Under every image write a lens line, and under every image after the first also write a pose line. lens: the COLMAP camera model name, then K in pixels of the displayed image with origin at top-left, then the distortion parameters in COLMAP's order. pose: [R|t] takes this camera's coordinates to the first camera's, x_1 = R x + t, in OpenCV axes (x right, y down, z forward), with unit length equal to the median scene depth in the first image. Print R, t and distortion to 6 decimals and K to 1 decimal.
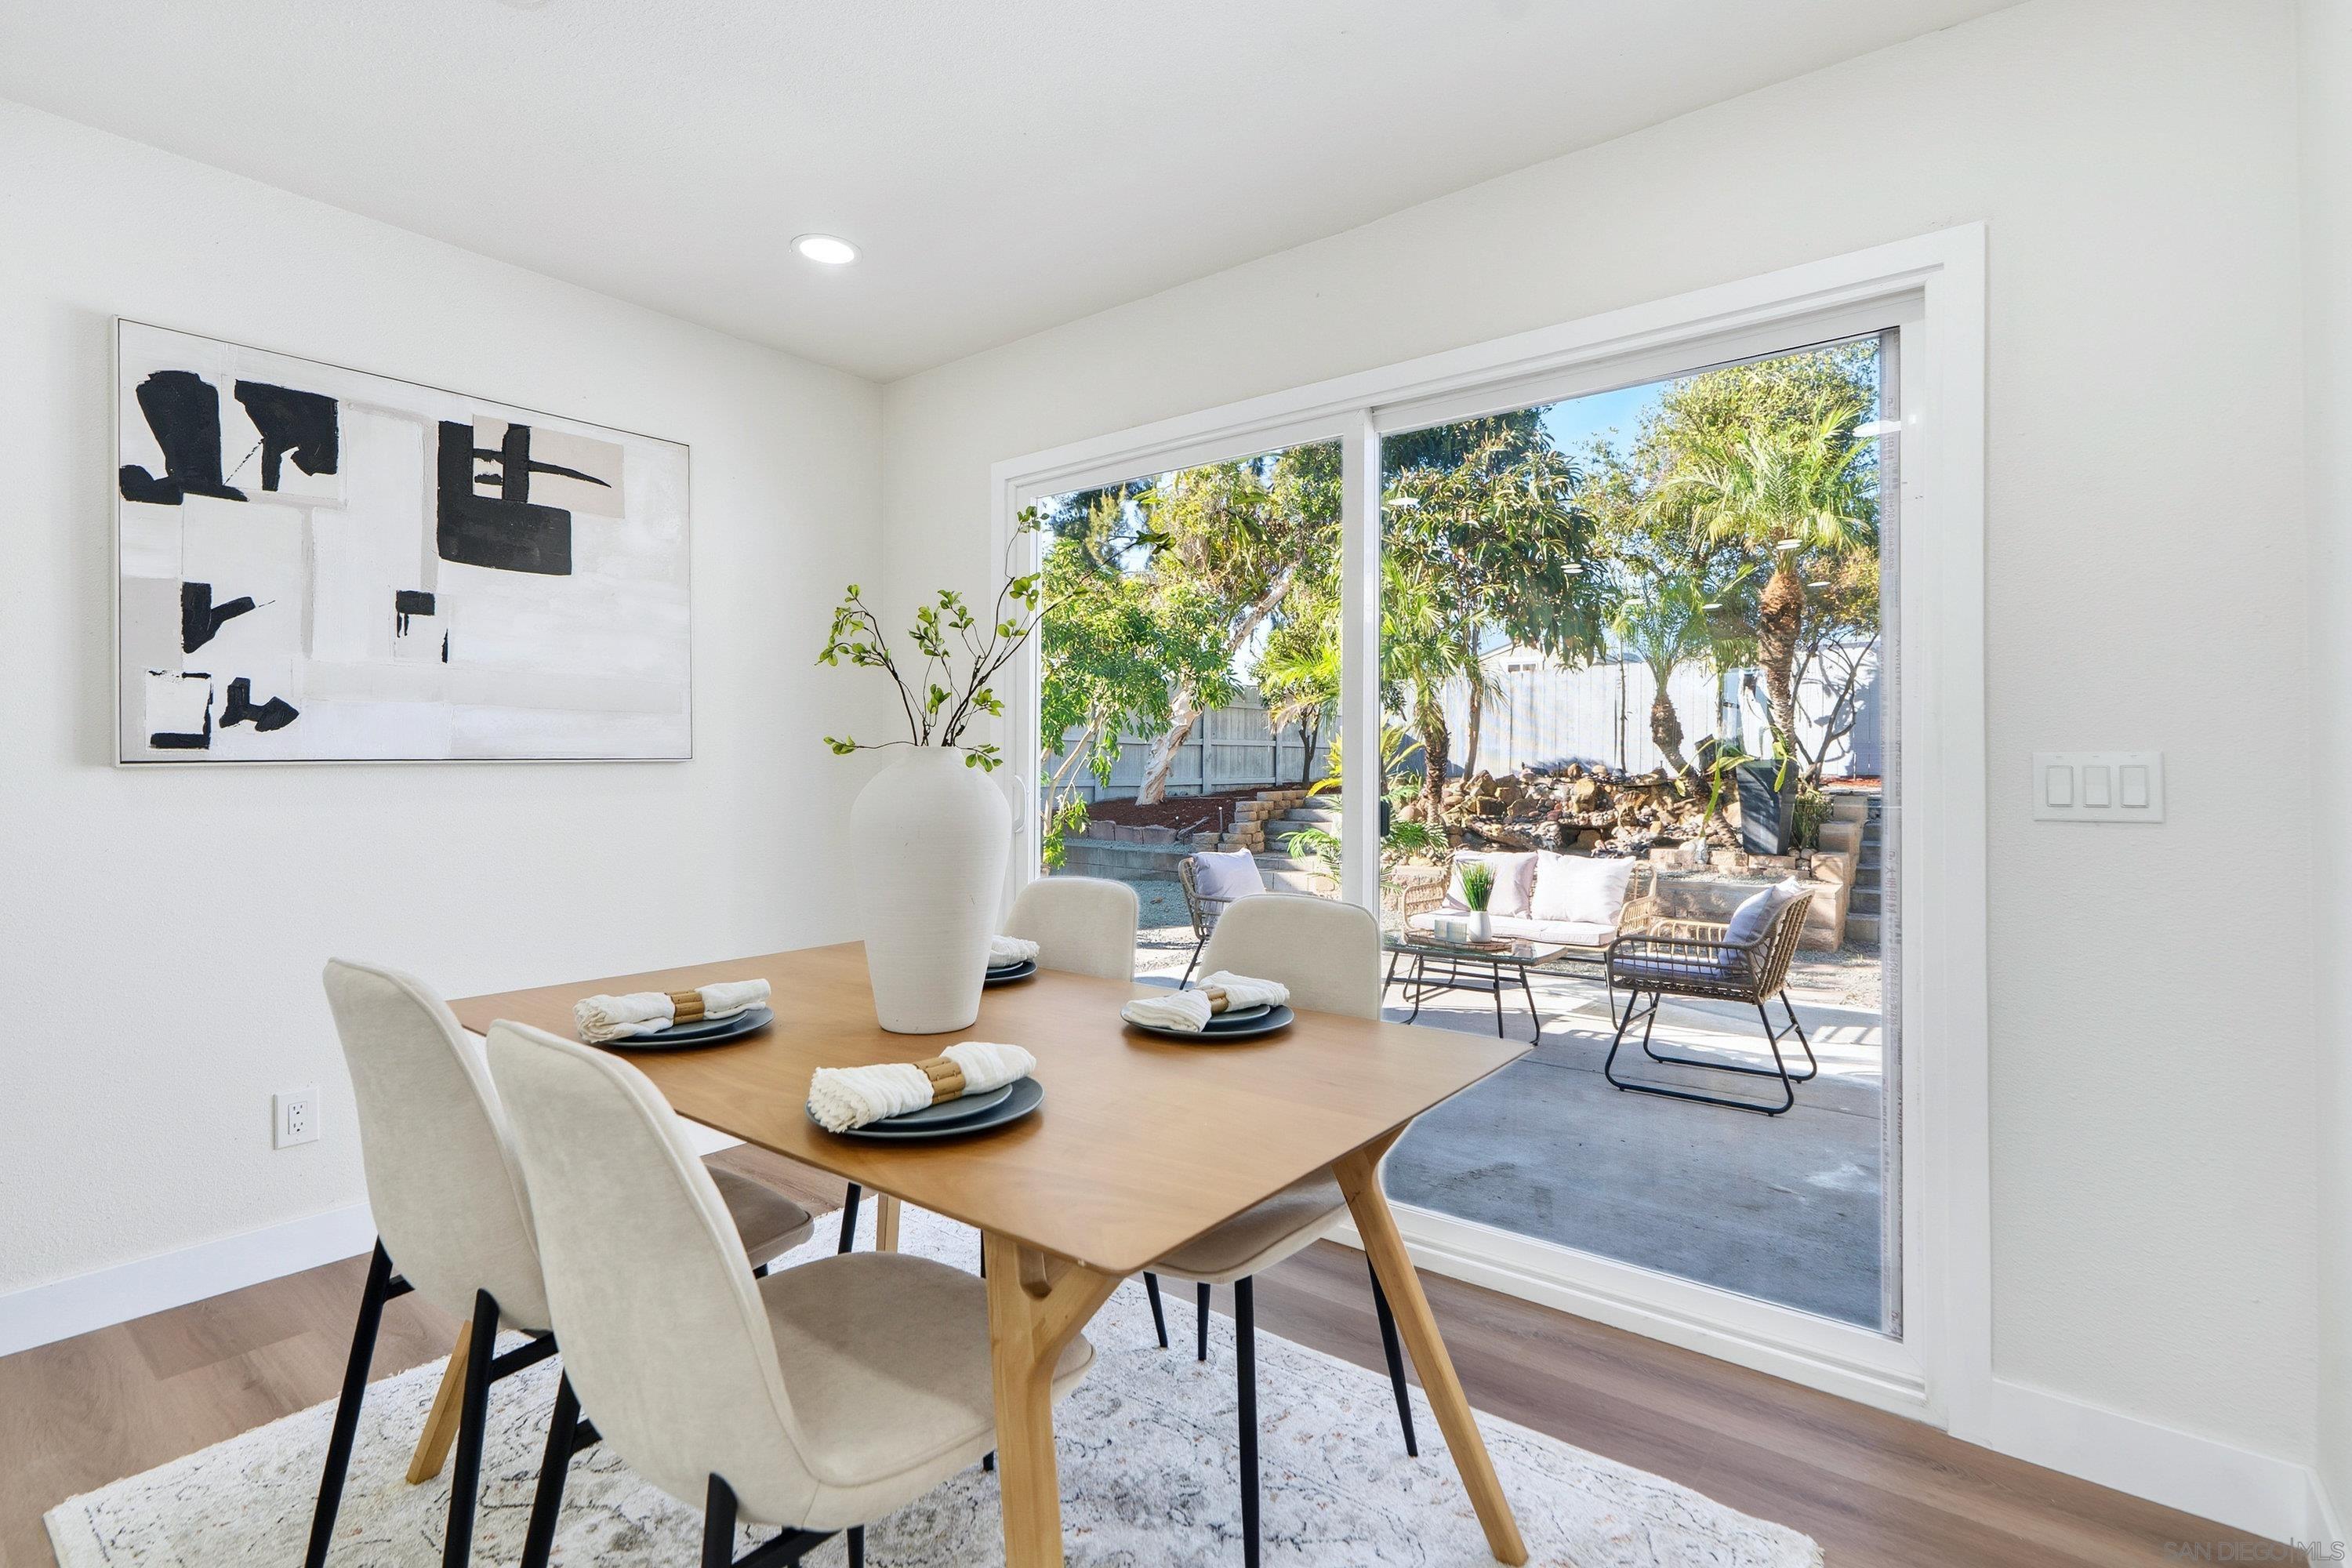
lens RADIAL K [[1083.3, 0, 1169.6], [0, 1083.3, 766.1], [0, 0, 1]] dist [-0.006855, 0.003110]
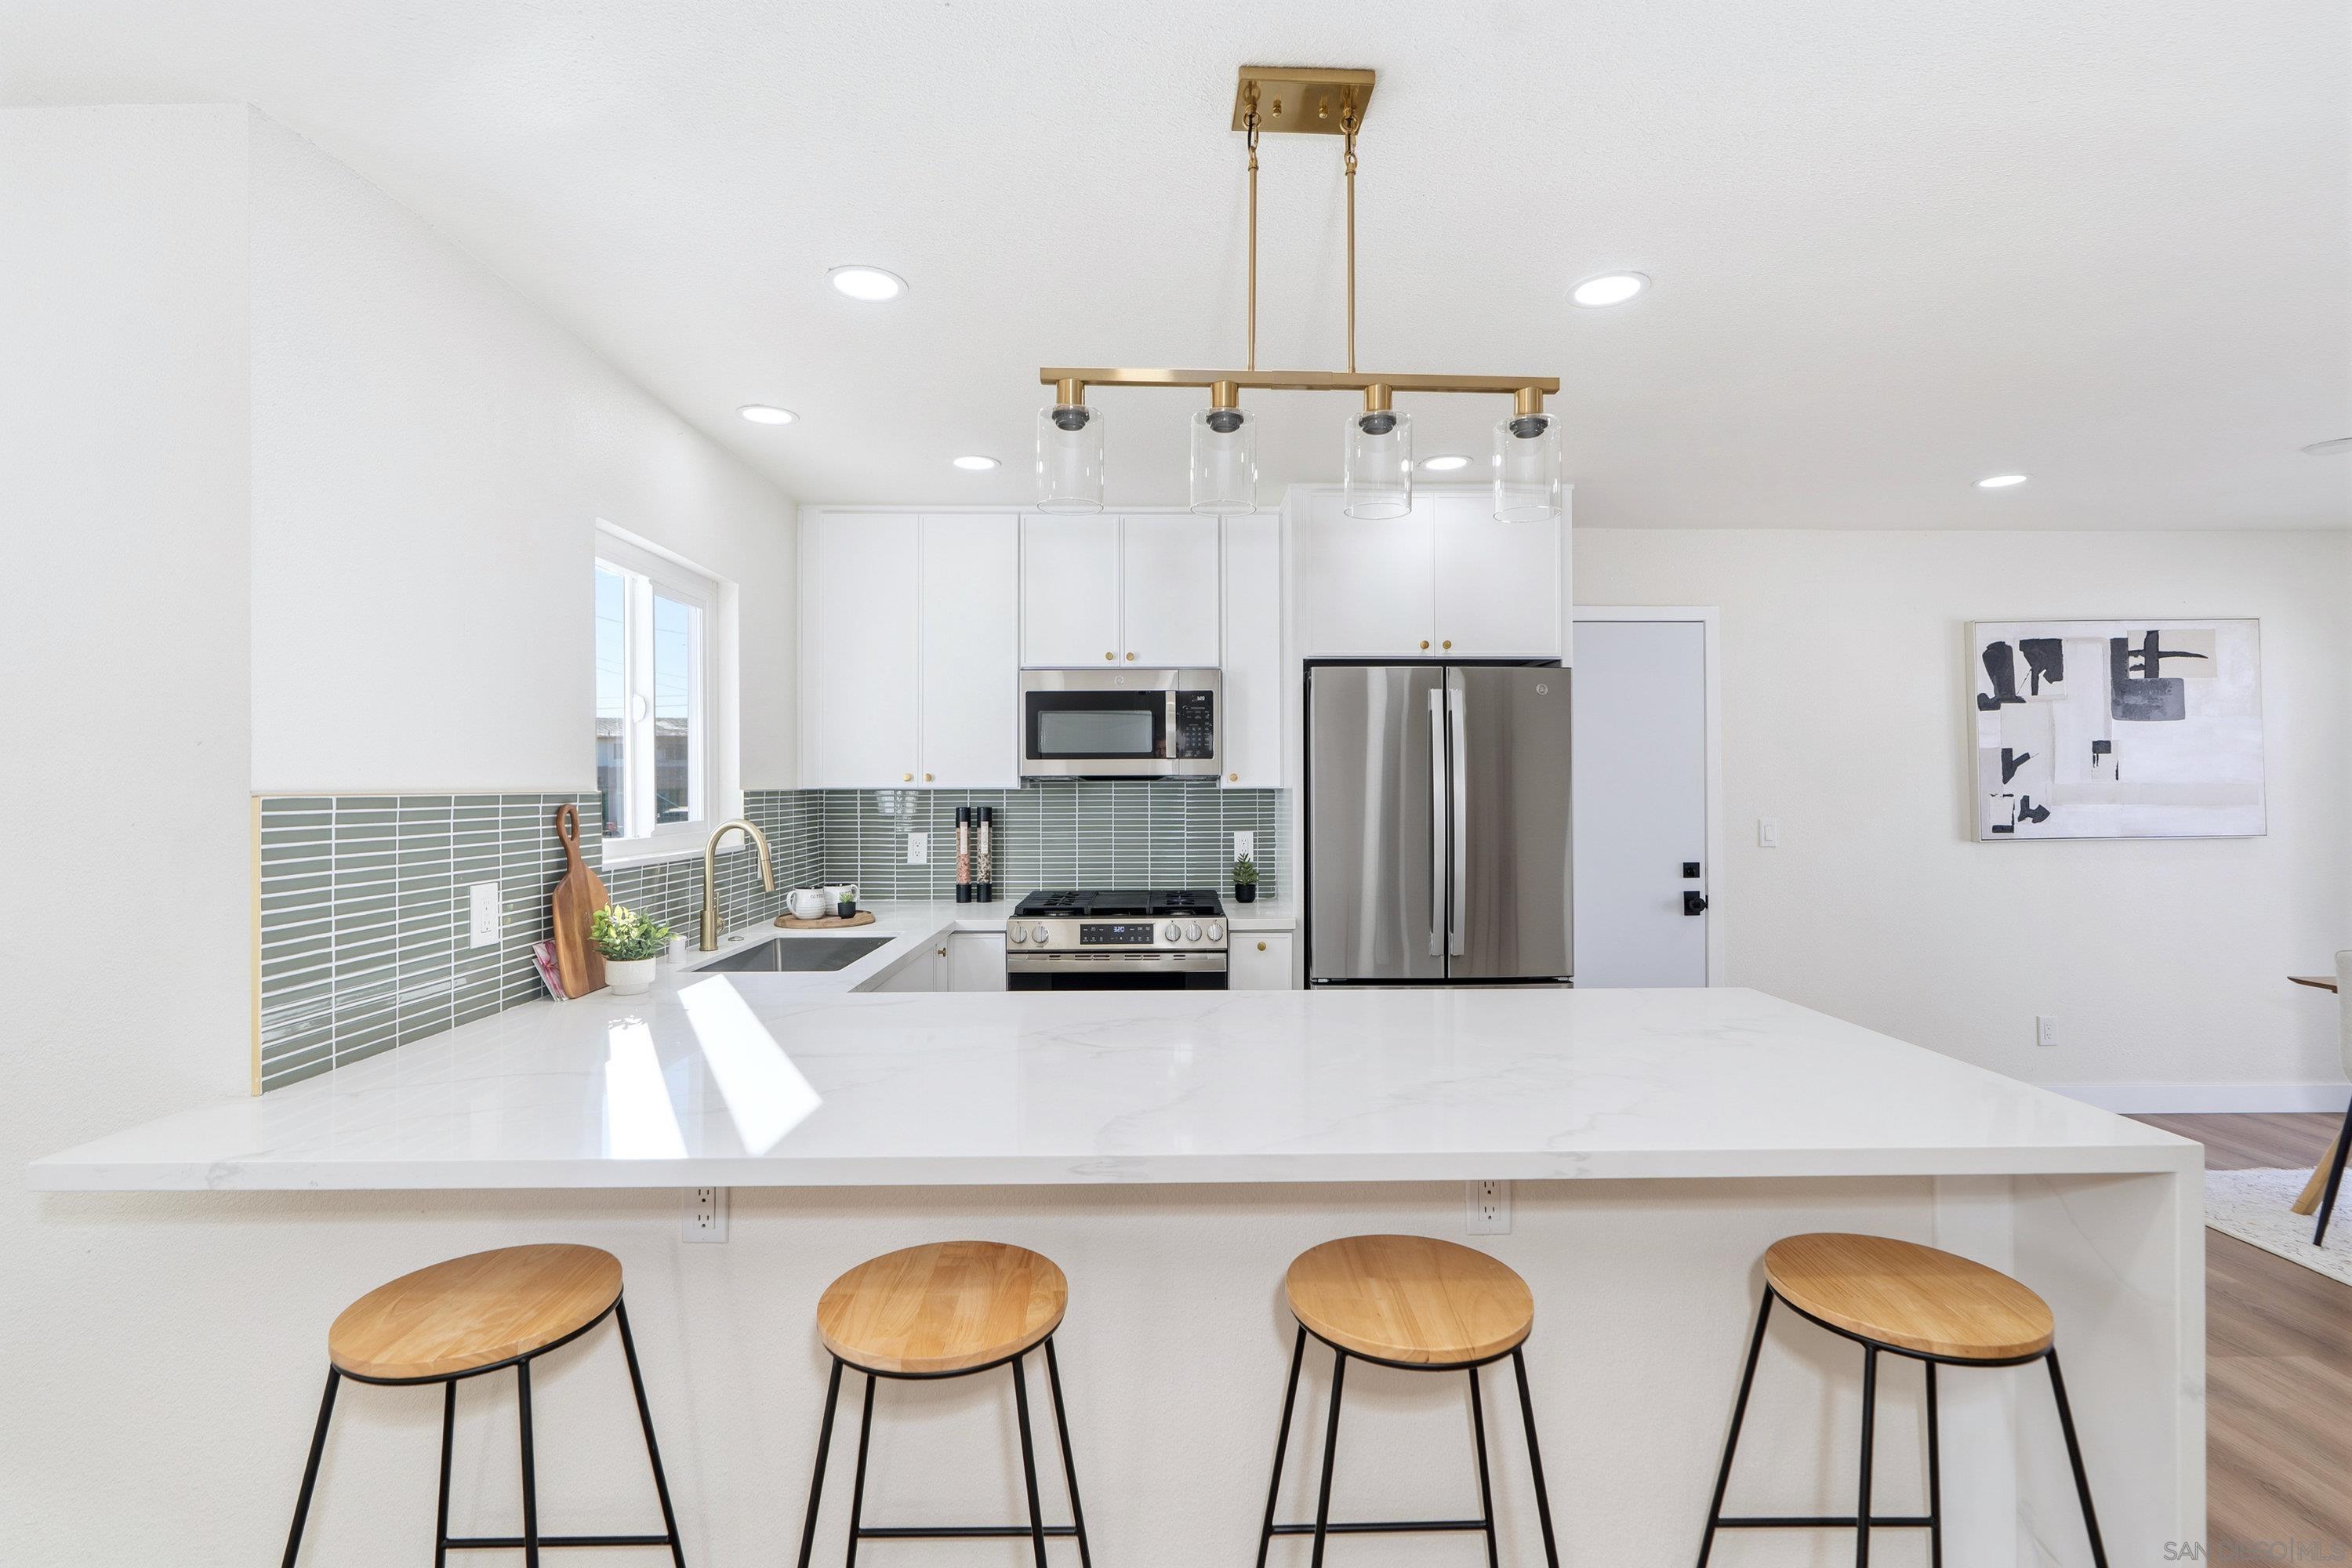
lens RADIAL K [[1083.3, 0, 1182.4], [0, 1083.3, 774.2], [0, 0, 1]] dist [-0.006855, 0.003110]
pose [[0.639726, -0.015482, -0.768447, -0.287553], [0.004023, 0.999851, -0.016794, -0.077607], [0.768593, 0.007652, 0.639693, -1.139985]]
